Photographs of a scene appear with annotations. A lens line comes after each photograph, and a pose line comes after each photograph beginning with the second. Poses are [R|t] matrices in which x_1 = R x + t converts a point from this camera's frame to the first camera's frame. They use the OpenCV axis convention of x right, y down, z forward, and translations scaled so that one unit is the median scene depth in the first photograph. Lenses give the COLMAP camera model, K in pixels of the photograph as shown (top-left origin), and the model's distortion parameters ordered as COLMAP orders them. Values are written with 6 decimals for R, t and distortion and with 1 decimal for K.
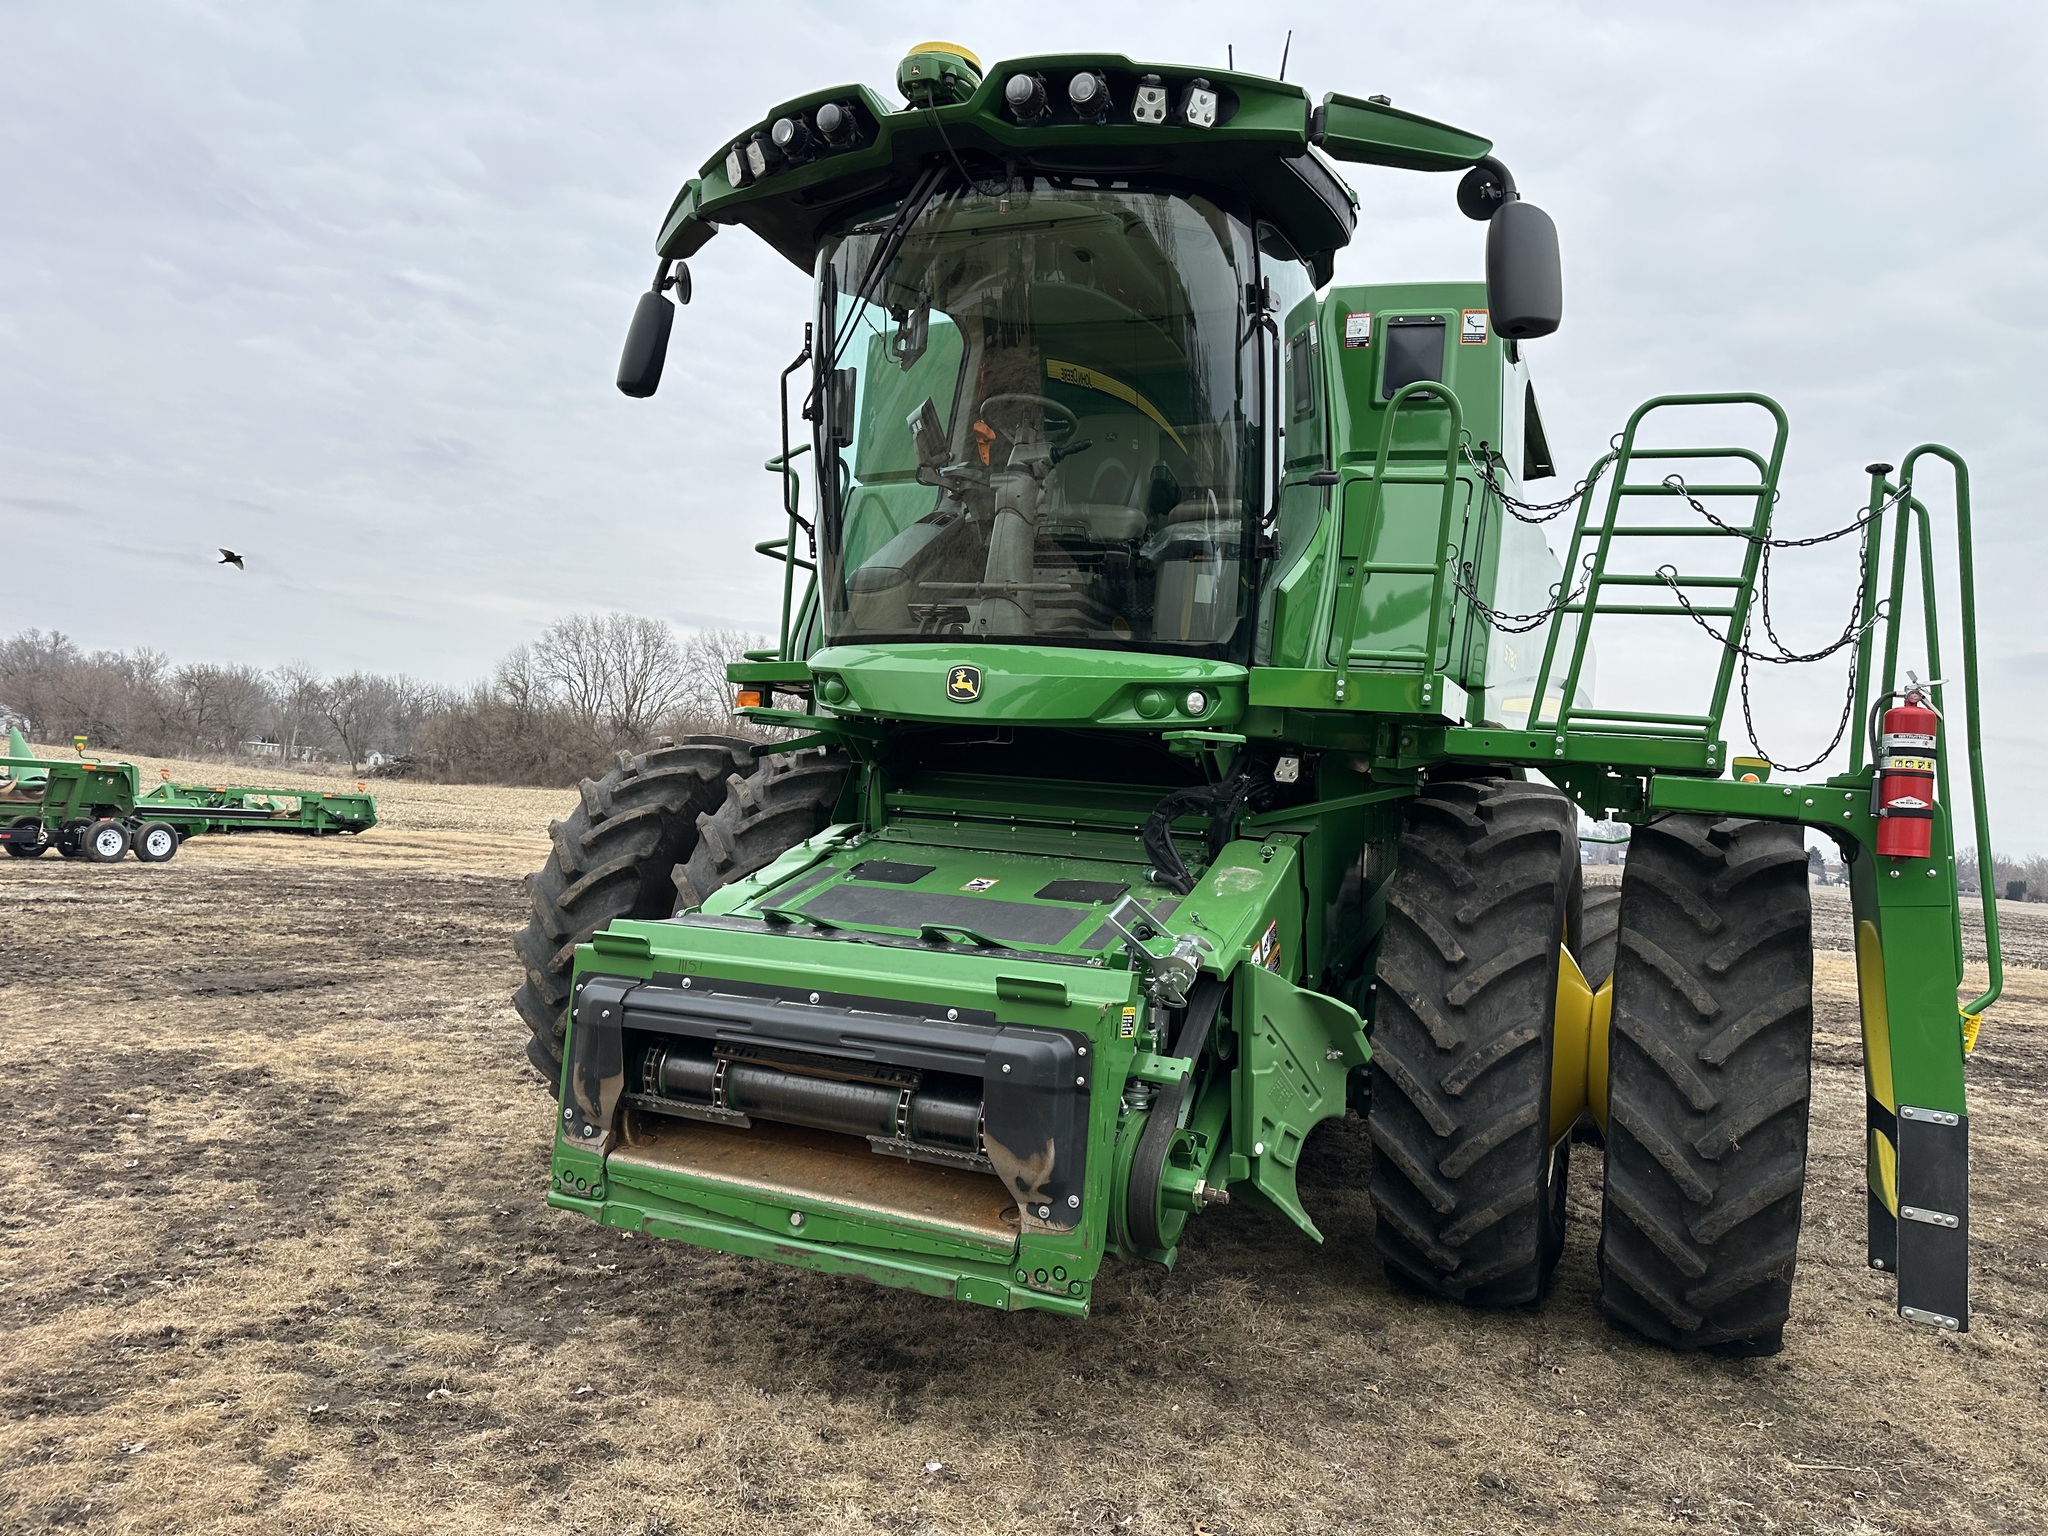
lens RADIAL K [[1425.1, 0, 1031.4], [0, 1425.1, 752.3], [0, 0, 1]] dist [0.125953, -0.184493]
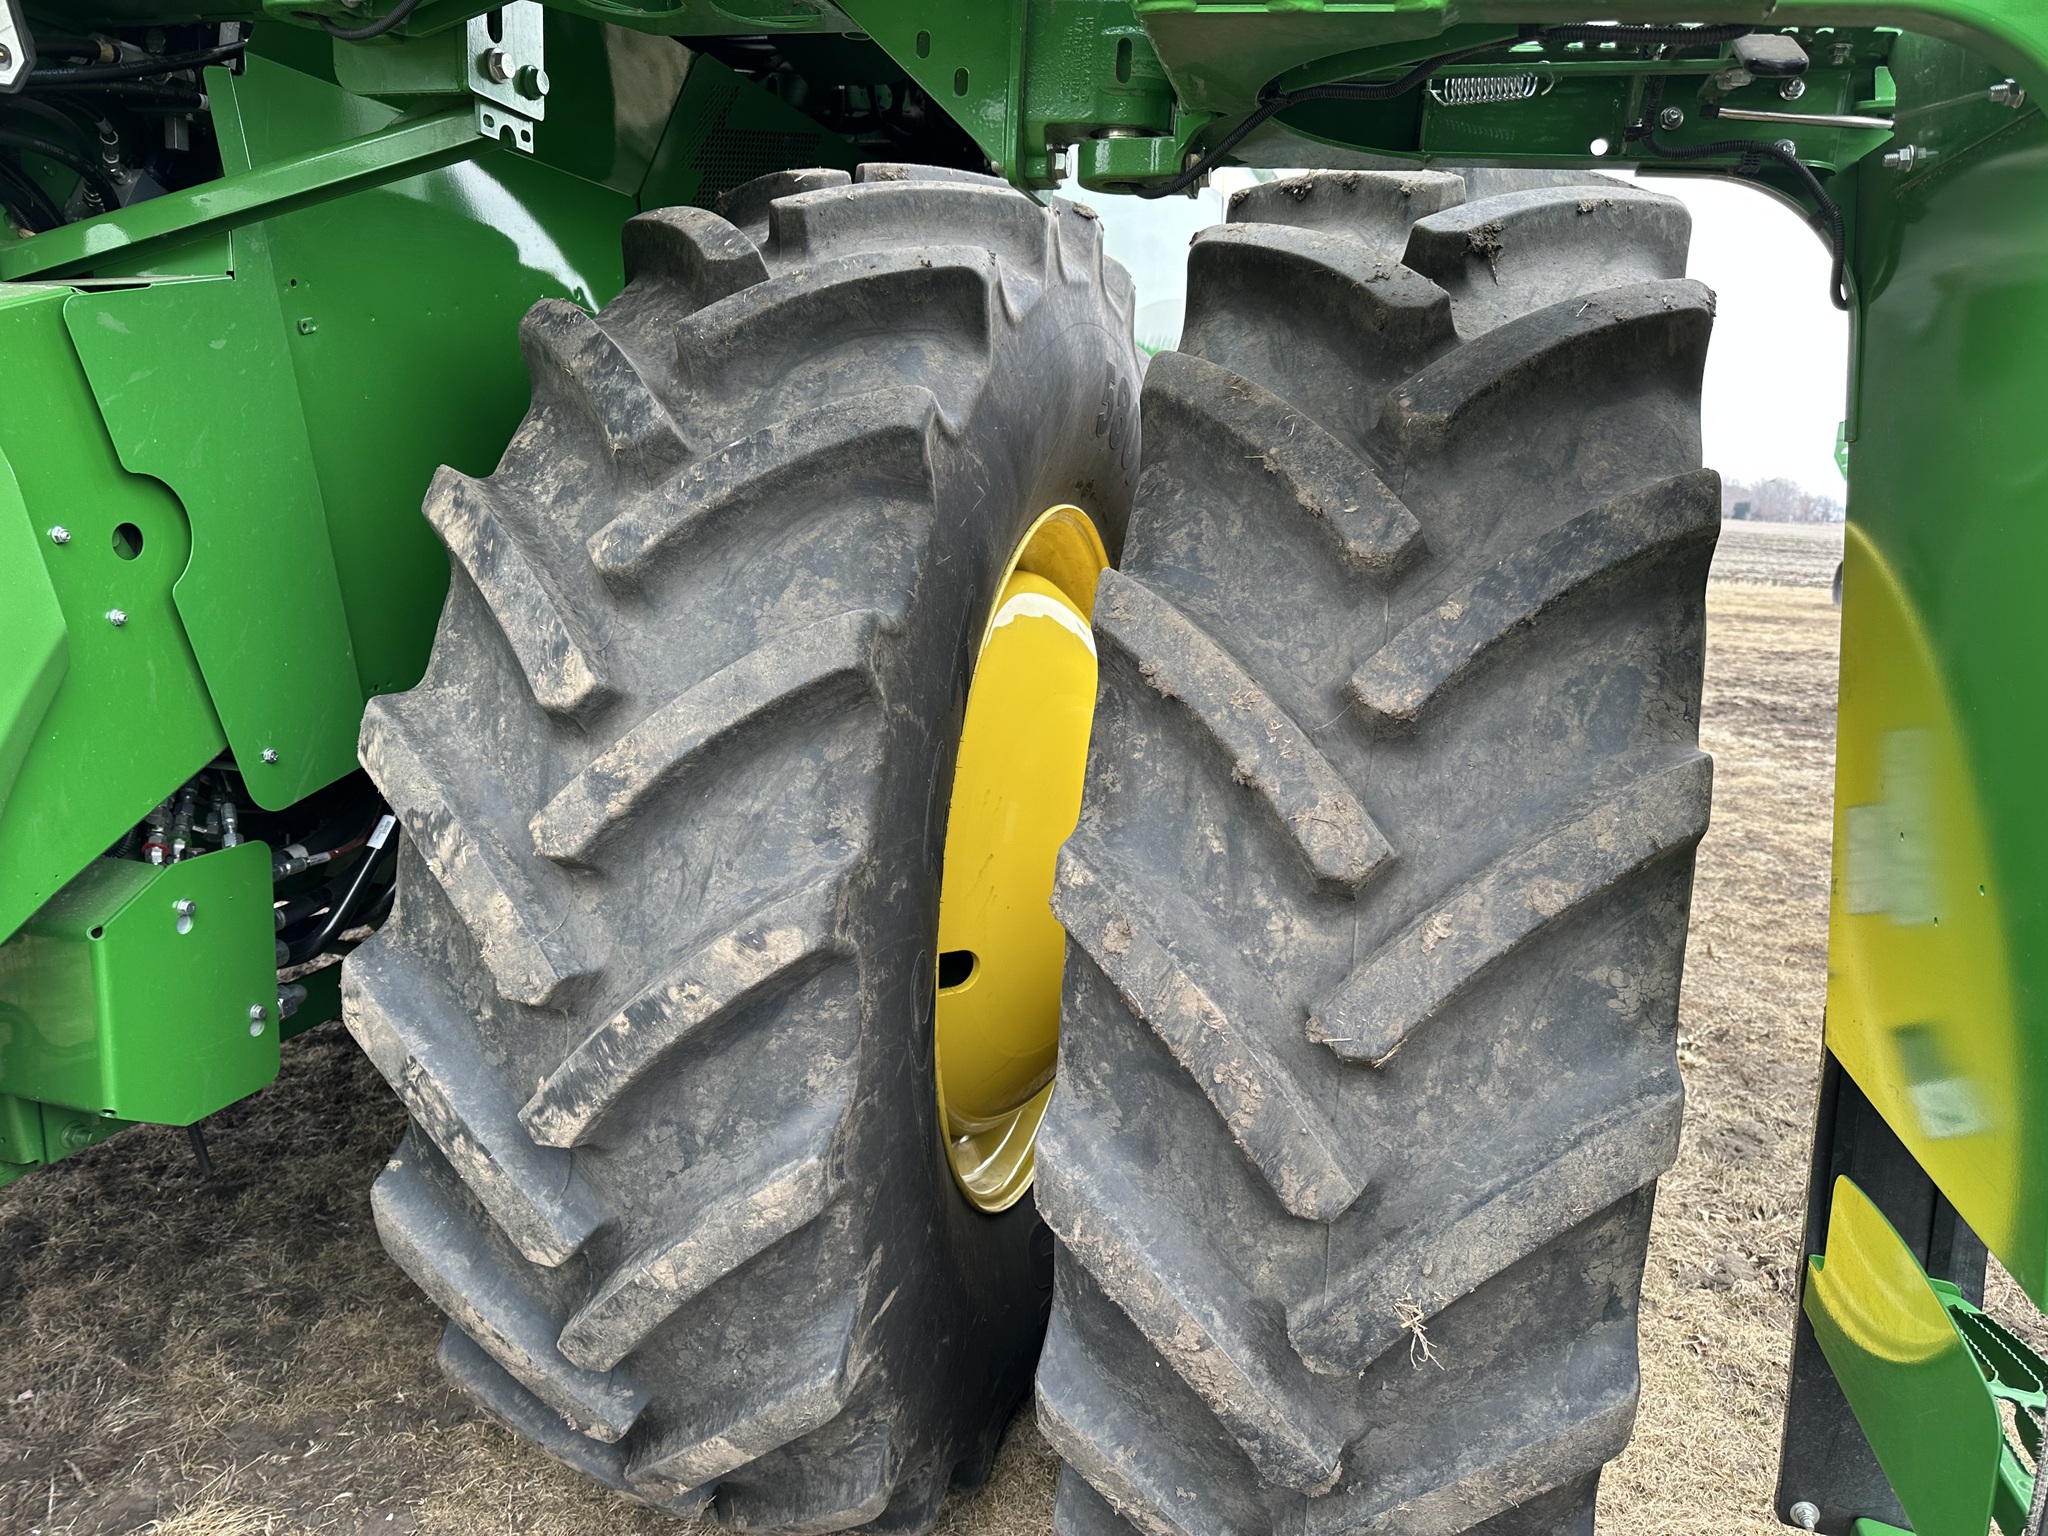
lens RADIAL K [[1425.1, 0, 1031.4], [0, 1425.1, 752.3], [0, 0, 1]] dist [0.125953, -0.184493]
pose [[0.988582, -0.054281, 0.140566, 0.353293], [0.019199, 0.970635, 0.239791, 0.088466], [-0.149455, -0.234354, 0.960594, 0.721465]]
